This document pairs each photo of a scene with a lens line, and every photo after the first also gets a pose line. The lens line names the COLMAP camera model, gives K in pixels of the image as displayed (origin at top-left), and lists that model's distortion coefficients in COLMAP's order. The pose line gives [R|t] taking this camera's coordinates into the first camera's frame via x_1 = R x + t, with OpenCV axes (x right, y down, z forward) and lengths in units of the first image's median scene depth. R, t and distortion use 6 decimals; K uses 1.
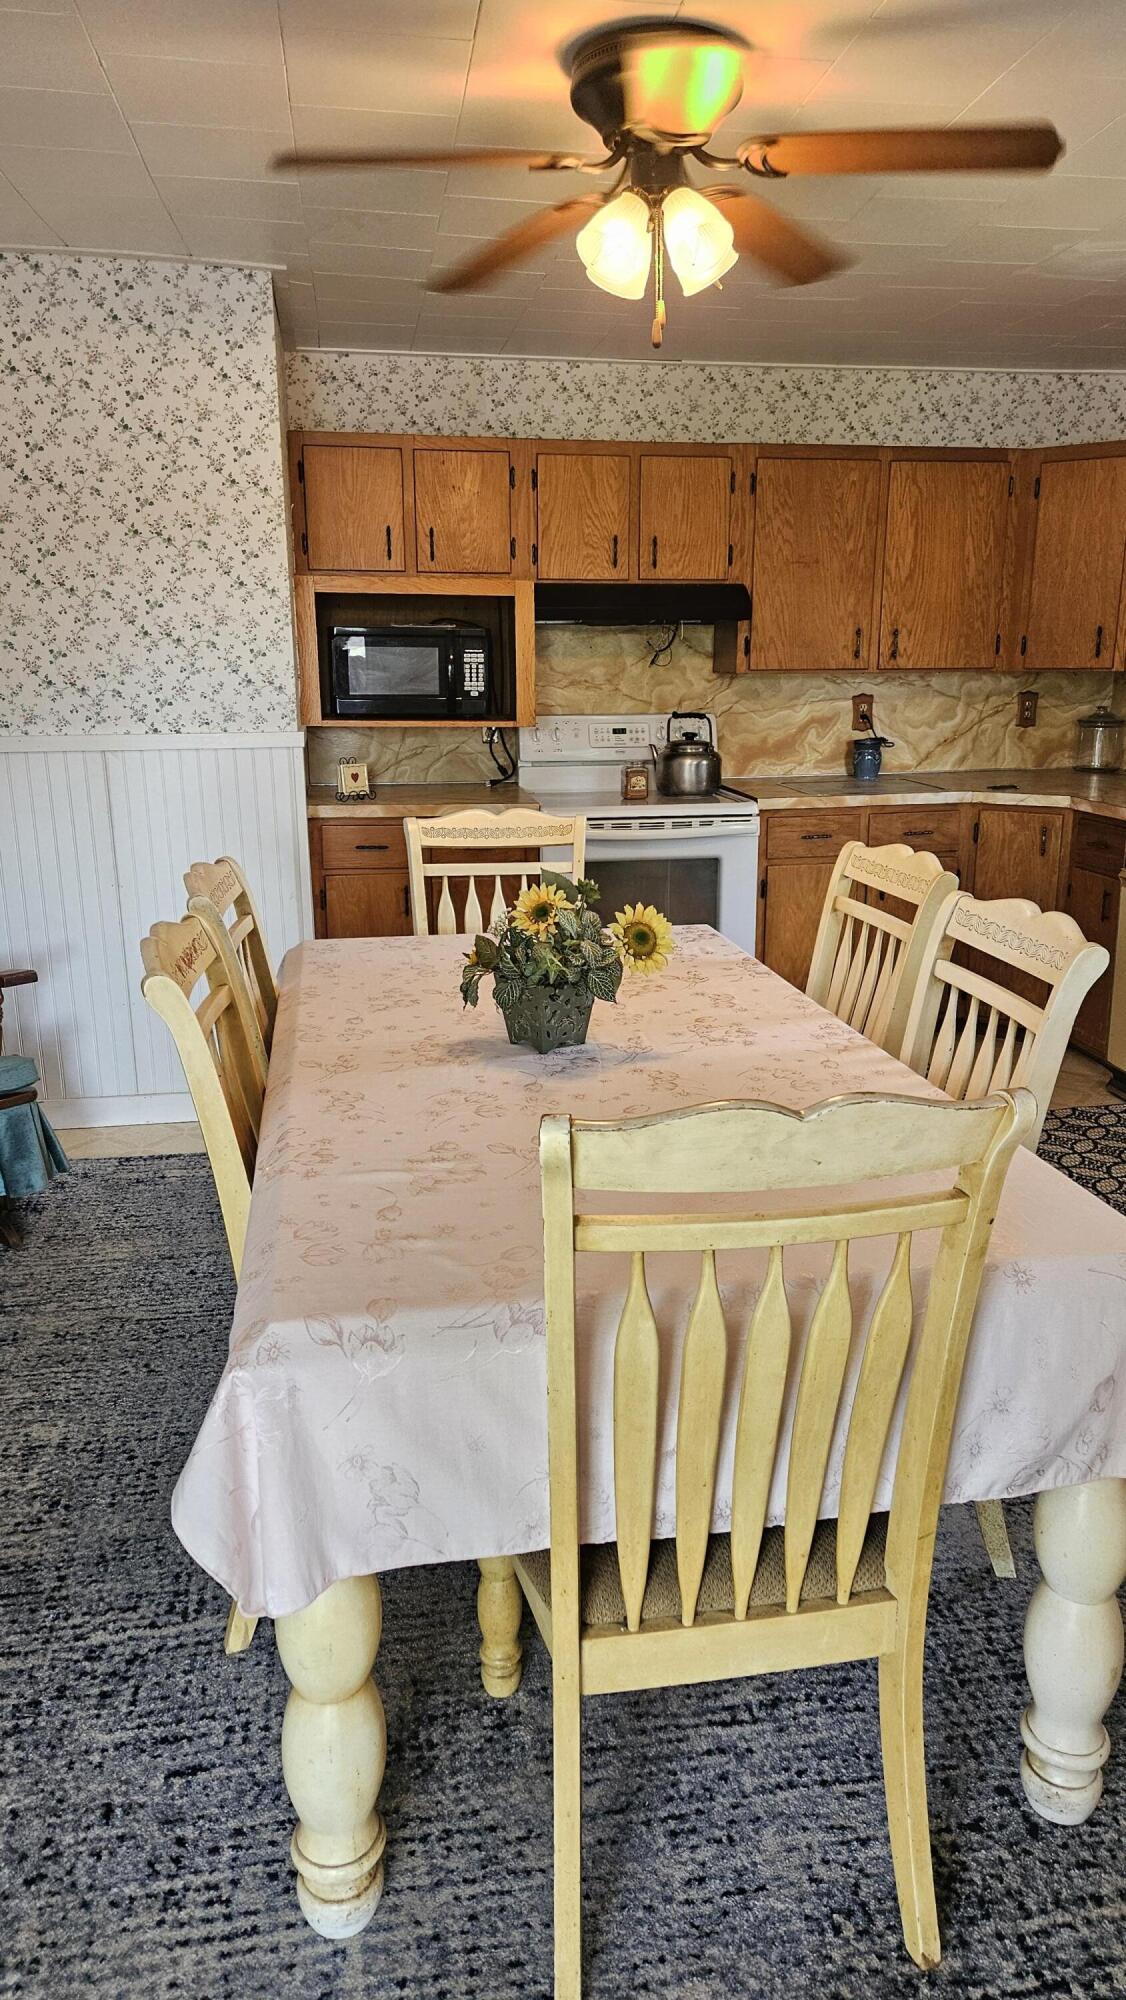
lens RADIAL K [[1356.7, 0, 547.2], [0, 1356.7, 994.9], [0, 0, 1]] dist [0.046111, -0.030693]
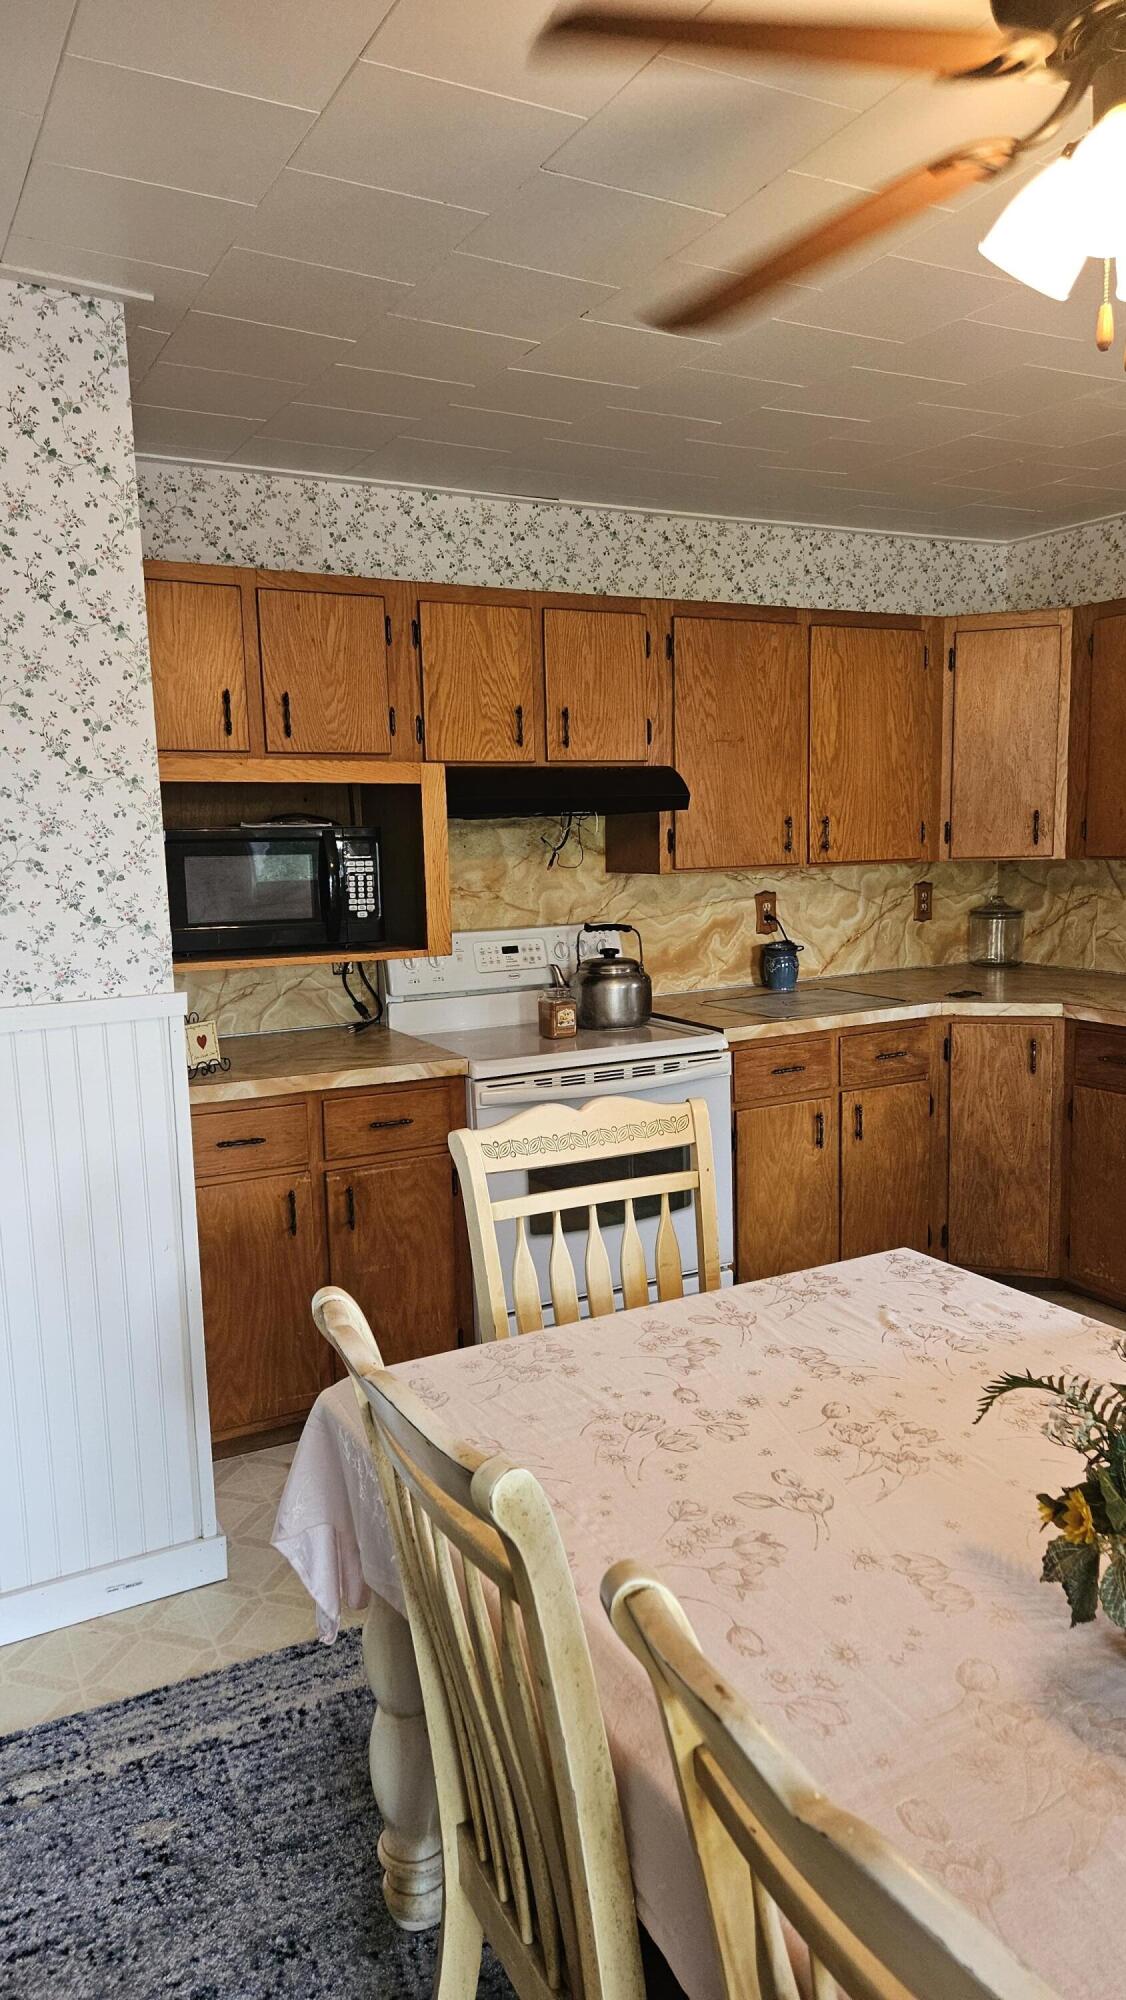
lens RADIAL K [[1356.7, 0, 571.3], [0, 1356.7, 1020.8], [0, 0, 1]] dist [0.046111, -0.030693]
pose [[0.943765, -0.068091, 0.323529, -0.178038], [0.102558, 0.990584, -0.090690, -0.084166], [-0.314308, 0.118770, 0.941862, 0.275379]]
